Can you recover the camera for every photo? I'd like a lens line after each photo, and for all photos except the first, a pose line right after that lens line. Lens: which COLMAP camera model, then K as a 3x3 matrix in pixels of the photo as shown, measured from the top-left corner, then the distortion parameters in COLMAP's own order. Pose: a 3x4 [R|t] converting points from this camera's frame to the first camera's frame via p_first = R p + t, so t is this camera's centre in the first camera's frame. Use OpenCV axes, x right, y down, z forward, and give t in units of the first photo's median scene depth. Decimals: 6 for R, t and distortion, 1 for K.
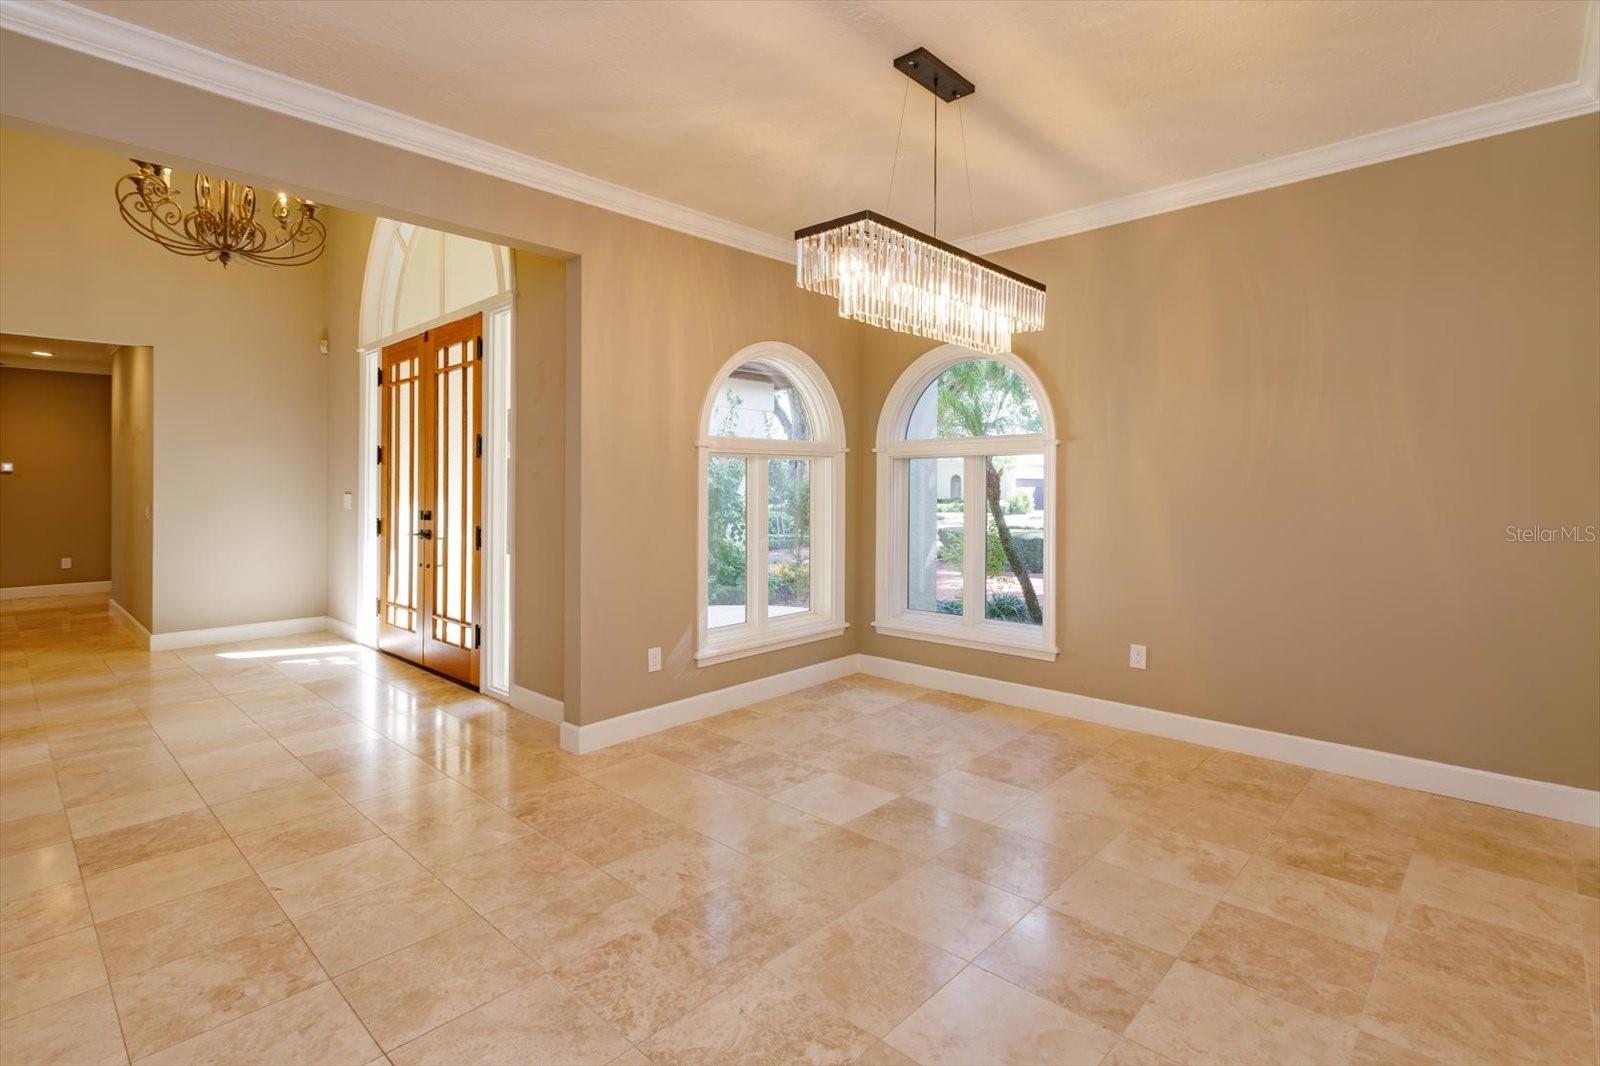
lens RADIAL K [[778.1, 0, 817.5], [0, 778.1, 492.4], [0, 0, 1]] dist [-0.001808, -0.000041]
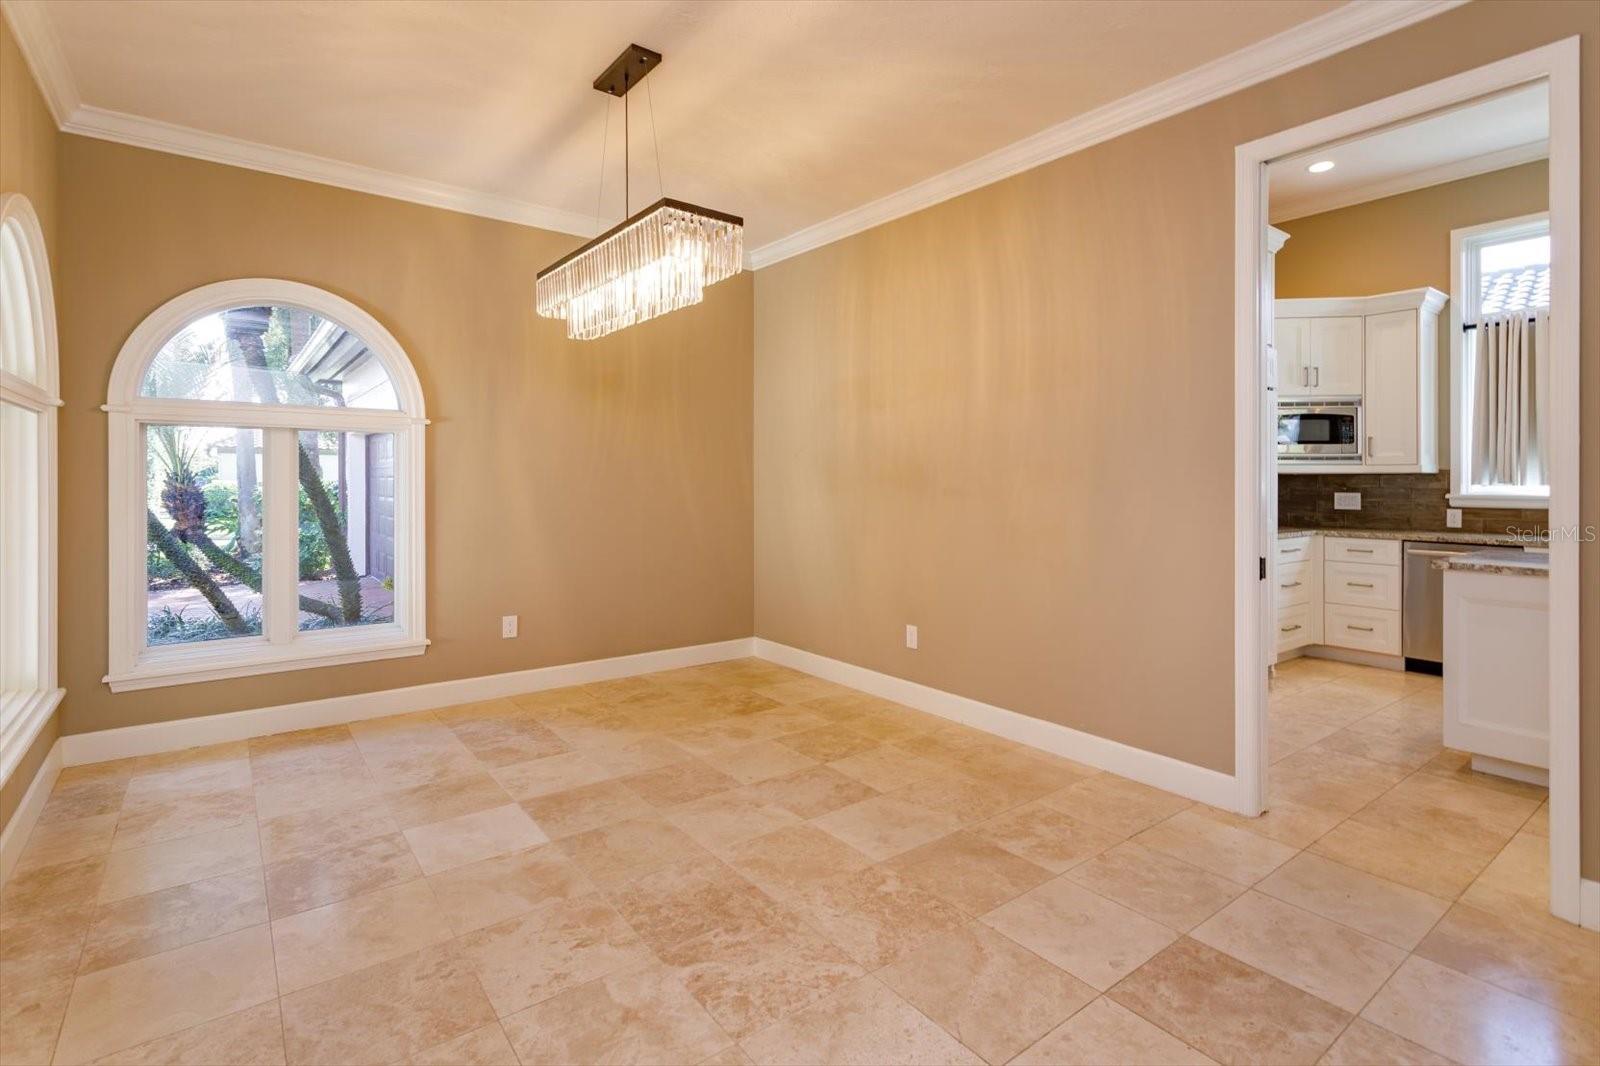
lens RADIAL K [[778.1, 0, 817.5], [0, 778.1, 492.4], [0, 0, 1]] dist [-0.001808, -0.000041]
pose [[0.150194, -0.012721, 0.988575, -0.943726], [0.003106, 0.999918, 0.012396, 0.017565], [-0.988652, 0.001209, 0.150221, 0.651277]]
